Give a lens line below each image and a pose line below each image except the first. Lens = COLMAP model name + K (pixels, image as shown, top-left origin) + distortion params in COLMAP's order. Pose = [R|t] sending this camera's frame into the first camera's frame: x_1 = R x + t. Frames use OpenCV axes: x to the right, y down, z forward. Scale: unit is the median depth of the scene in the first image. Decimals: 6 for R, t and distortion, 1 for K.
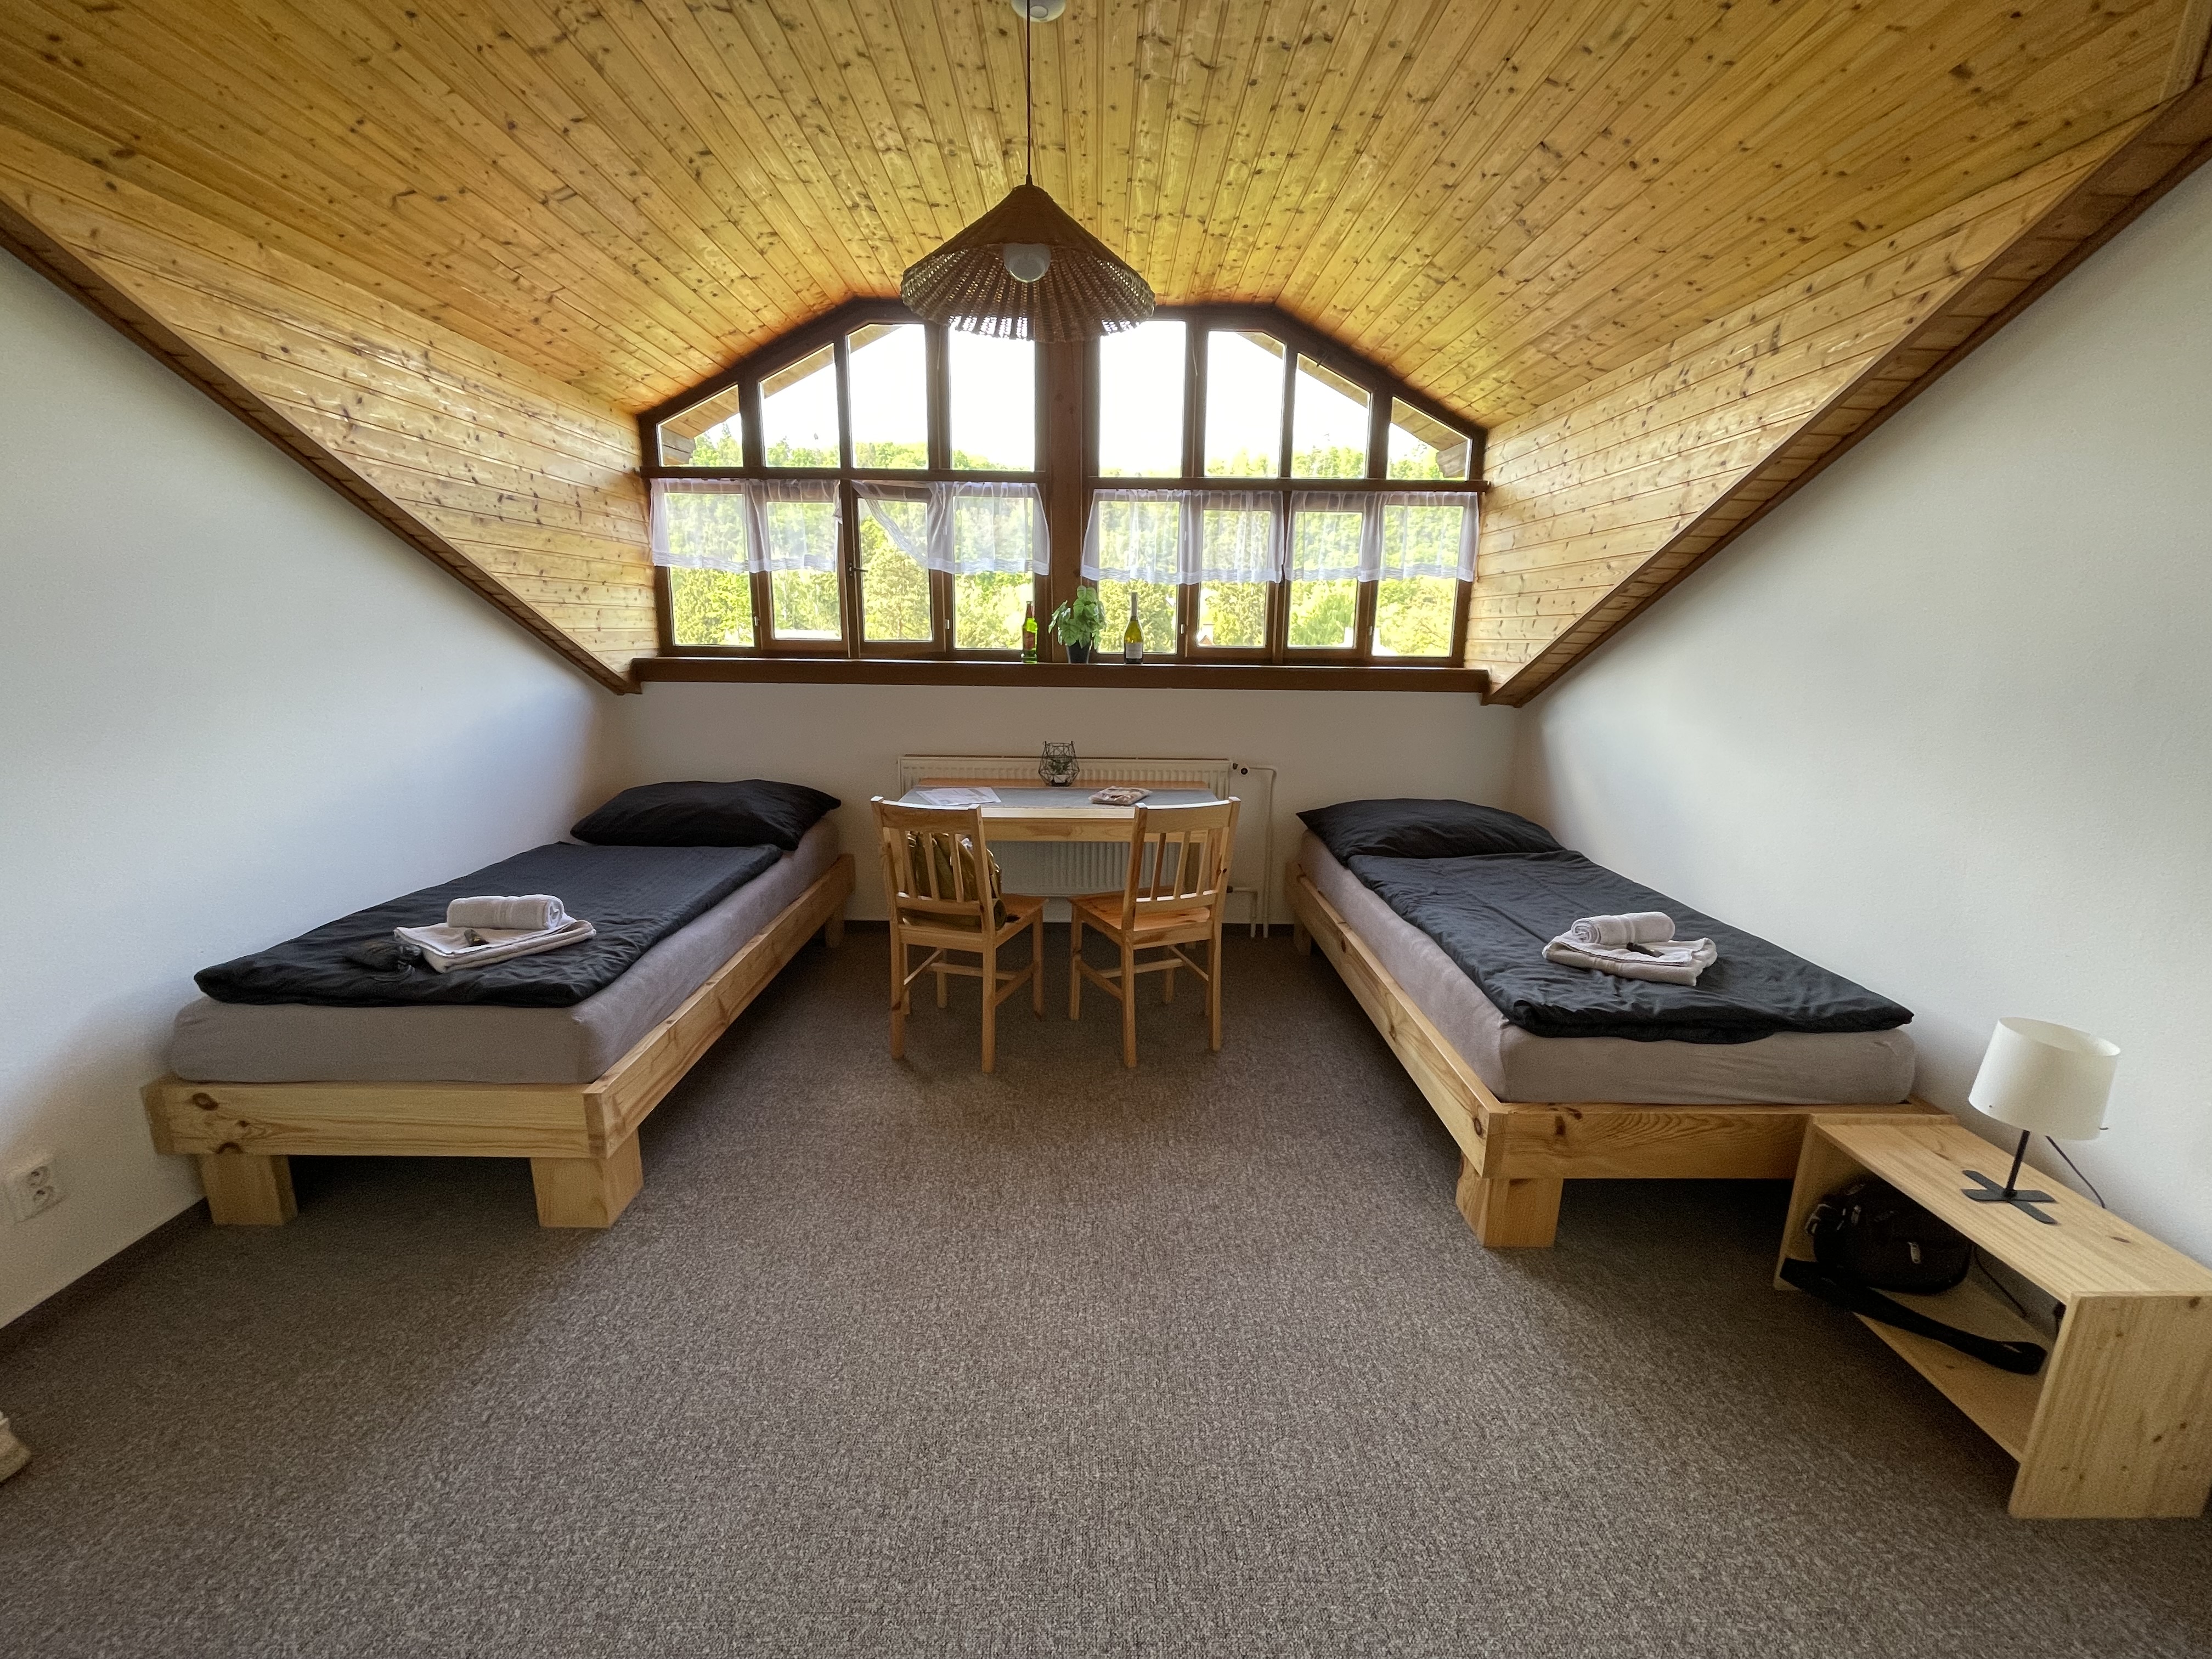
lens RADIAL K [[889.7, 0, 1106.0], [0, 889.7, 829.5], [0, 0, 1]] dist [-0.000698, -0.000328]
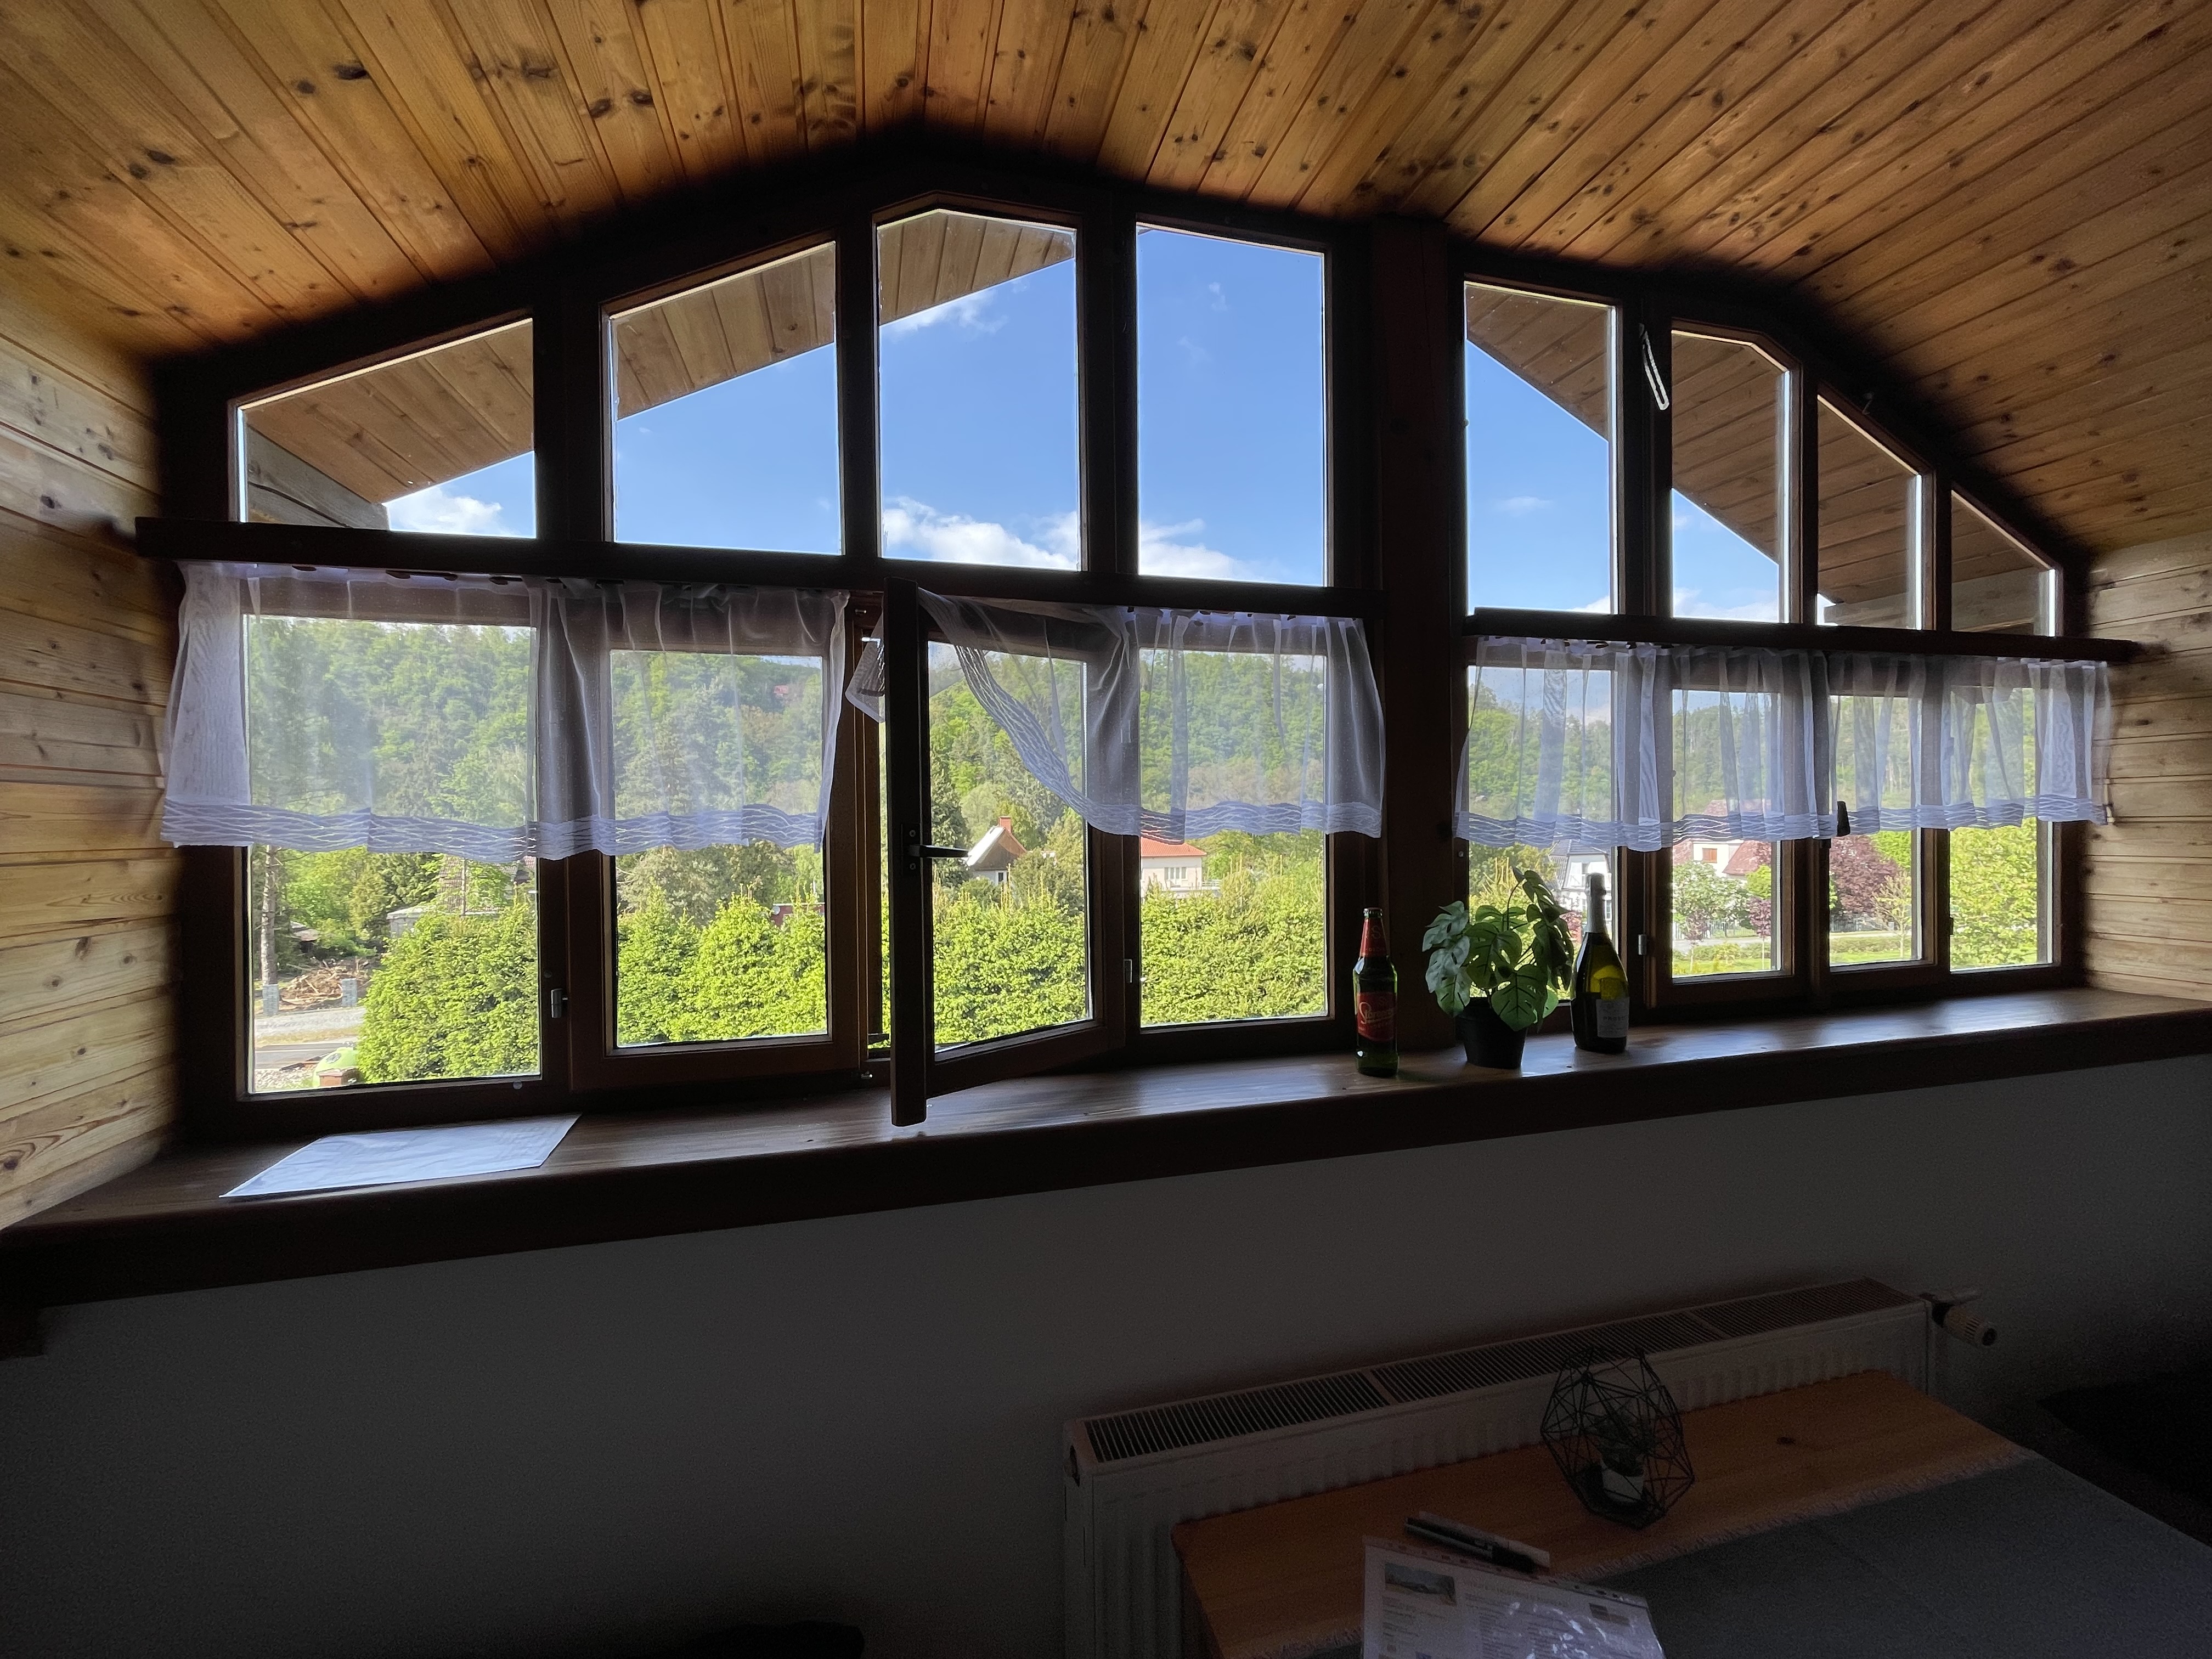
lens RADIAL K [[889.7, 0, 1106.0], [0, 889.7, 829.5], [0, 0, 1]] dist [-0.000698, -0.000328]
pose [[0.970654, -0.025719, 0.239100, -0.284137], [0.075201, 0.976862, -0.200212, -0.222875], [-0.228419, 0.212317, 0.950130, 0.658773]]
